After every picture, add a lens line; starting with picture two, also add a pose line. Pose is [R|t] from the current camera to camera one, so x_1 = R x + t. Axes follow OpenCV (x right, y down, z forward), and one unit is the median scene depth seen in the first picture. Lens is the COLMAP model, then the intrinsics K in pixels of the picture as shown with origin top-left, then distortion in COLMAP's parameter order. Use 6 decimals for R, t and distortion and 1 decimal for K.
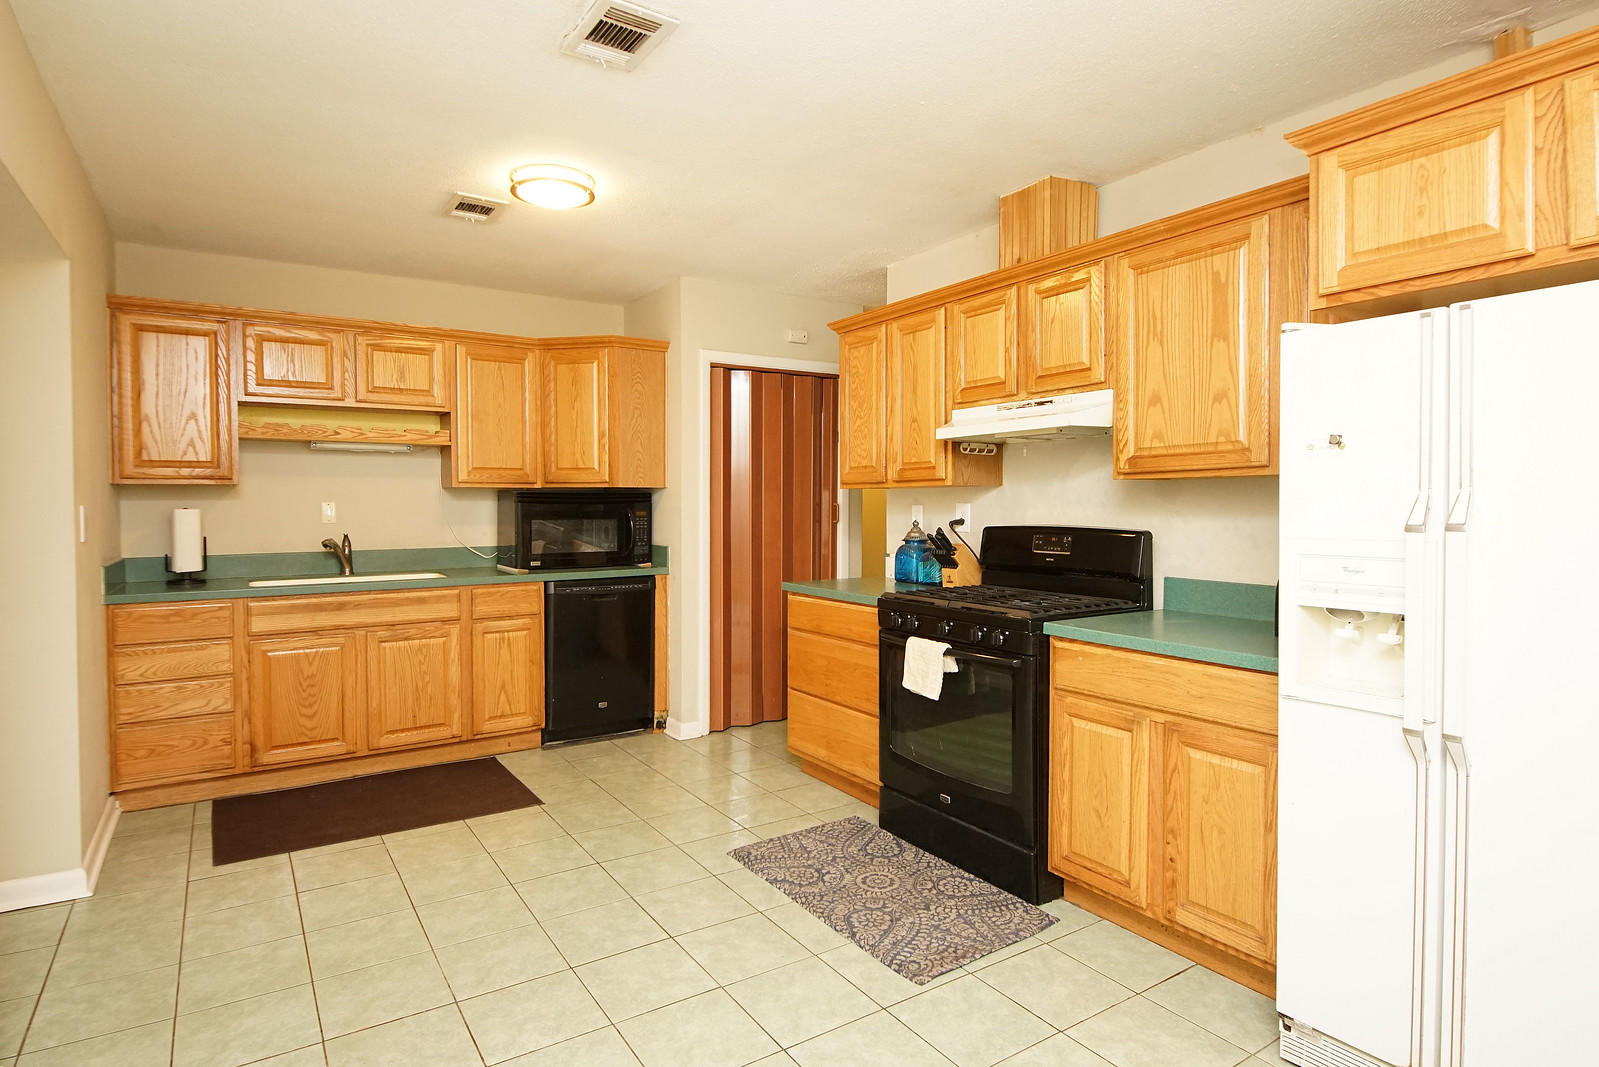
lens RADIAL K [[857.7, 0, 779.4], [0, 857.7, 528.1], [0, 0, 1]] dist [0.032126, -0.033794]
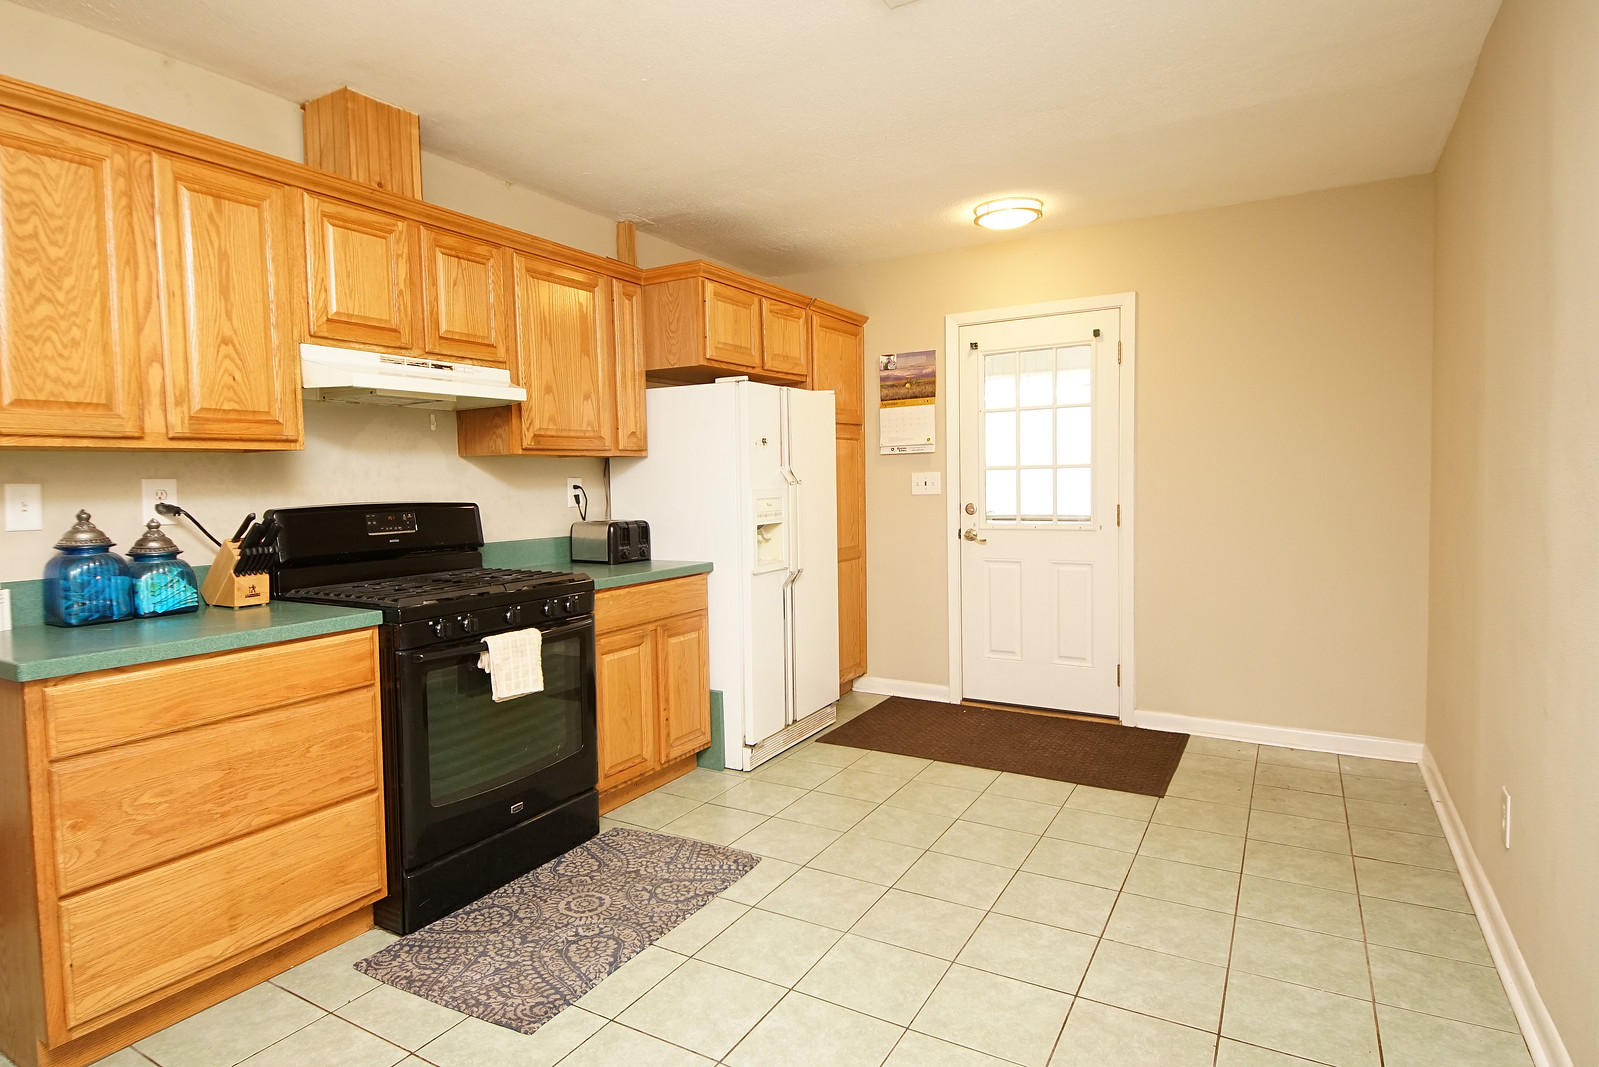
lens RADIAL K [[857.7, 0, 779.4], [0, 857.7, 528.1], [0, 0, 1]] dist [0.032126, -0.033794]
pose [[-0.450964, -0.037045, 0.891773, -0.726109], [0.046980, 0.996768, 0.065164, -0.017171], [-0.891305, 0.071282, -0.447766, 1.165741]]
